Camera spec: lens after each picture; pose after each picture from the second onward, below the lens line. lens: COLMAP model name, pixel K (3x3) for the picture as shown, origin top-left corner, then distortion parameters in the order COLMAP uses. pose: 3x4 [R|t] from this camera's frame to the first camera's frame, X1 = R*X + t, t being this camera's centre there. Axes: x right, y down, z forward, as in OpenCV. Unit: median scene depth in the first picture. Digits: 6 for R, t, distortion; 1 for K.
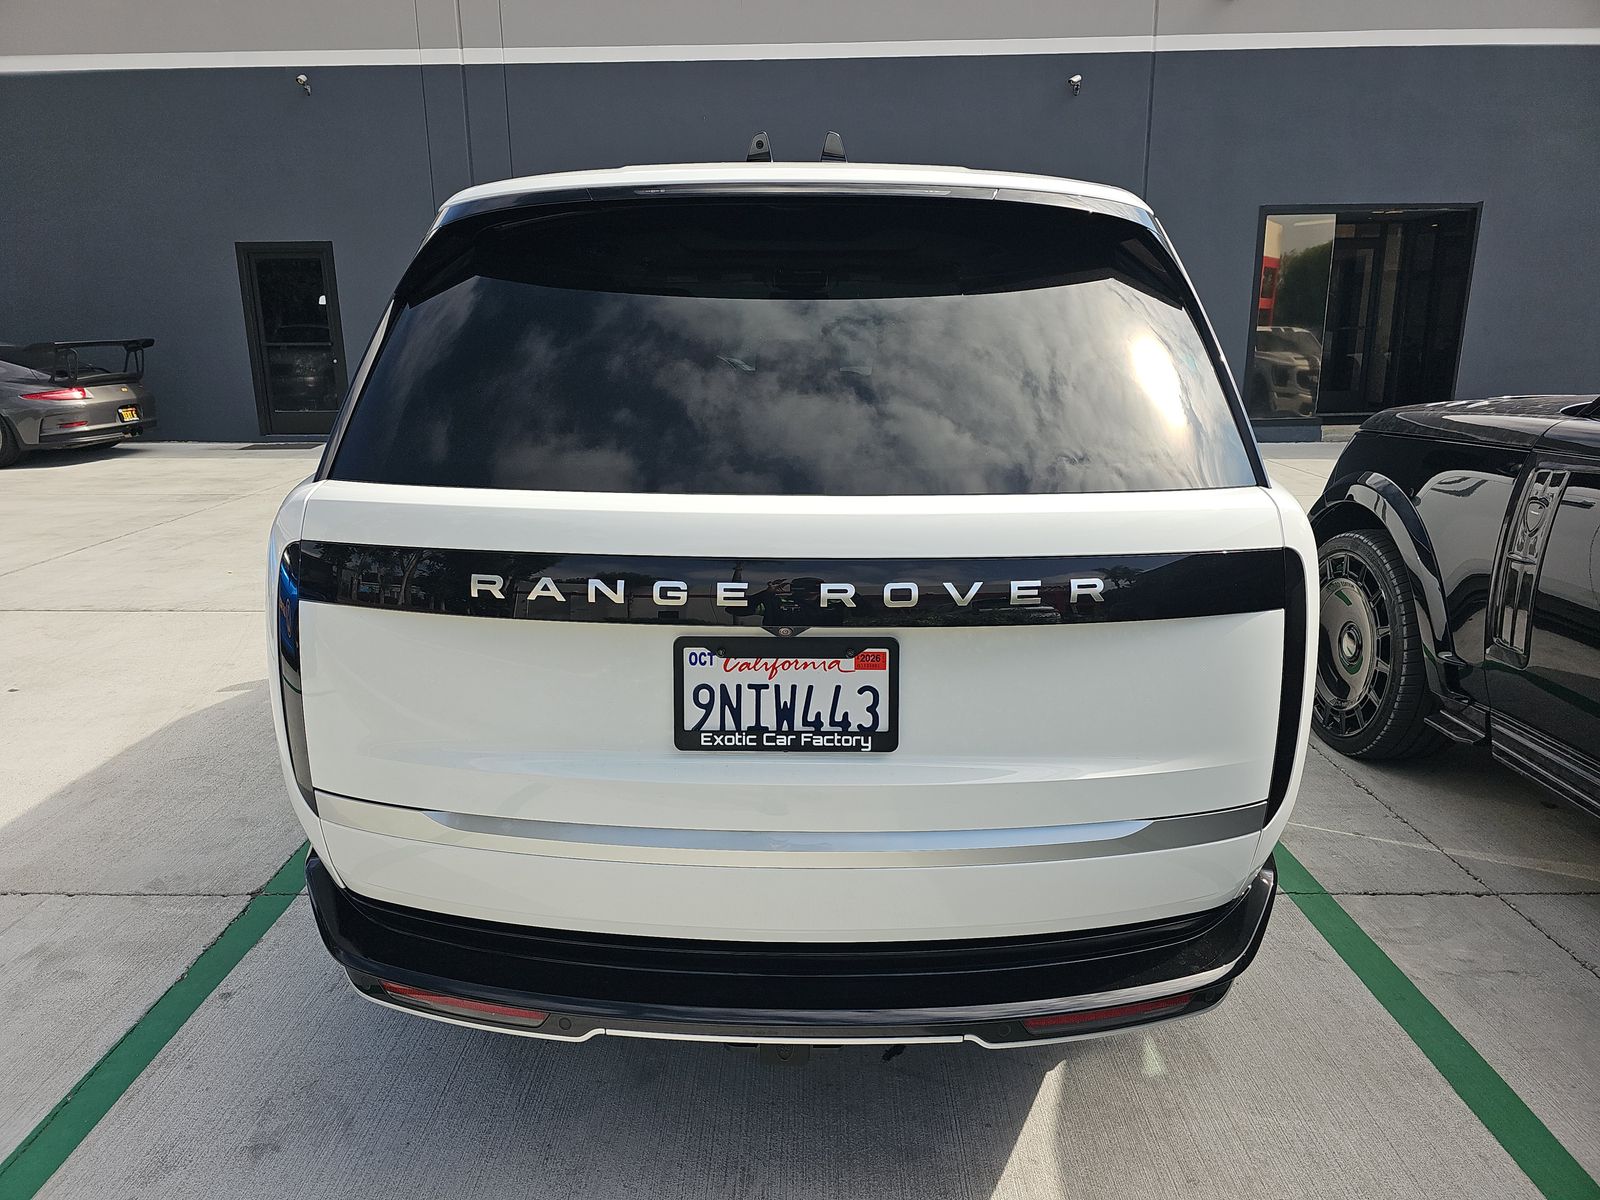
lens RADIAL K [[1071.0, 0, 796.4], [0, 1071.0, 599.3], [0, 0, 1]] dist [0.035148, -0.035293]
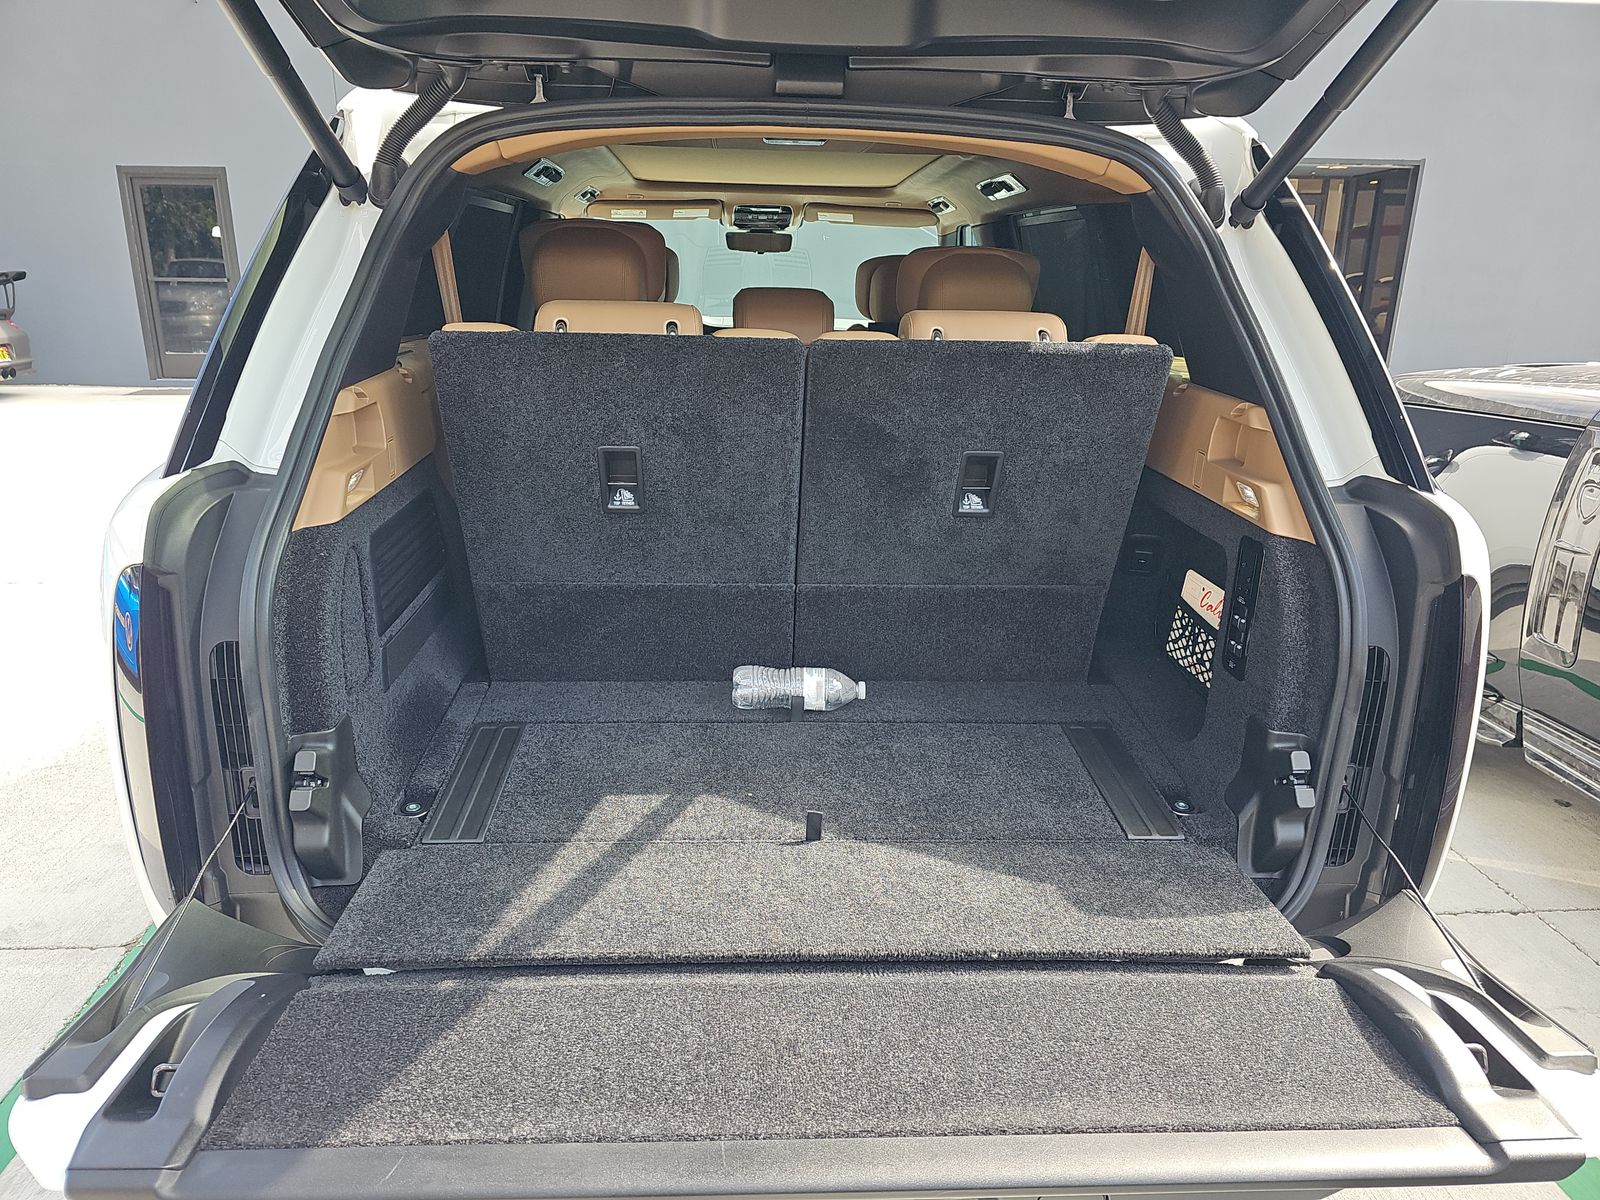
lens RADIAL K [[1071.0, 0, 795.6], [0, 1071.0, 601.1], [0, 0, 1]] dist [0.035148, -0.035293]
pose [[0.997655, 0.000057, 0.068440, -0.039051], [-0.003310, 0.998870, 0.047418, -0.030864], [-0.068360, -0.047533, 0.996528, 0.125573]]
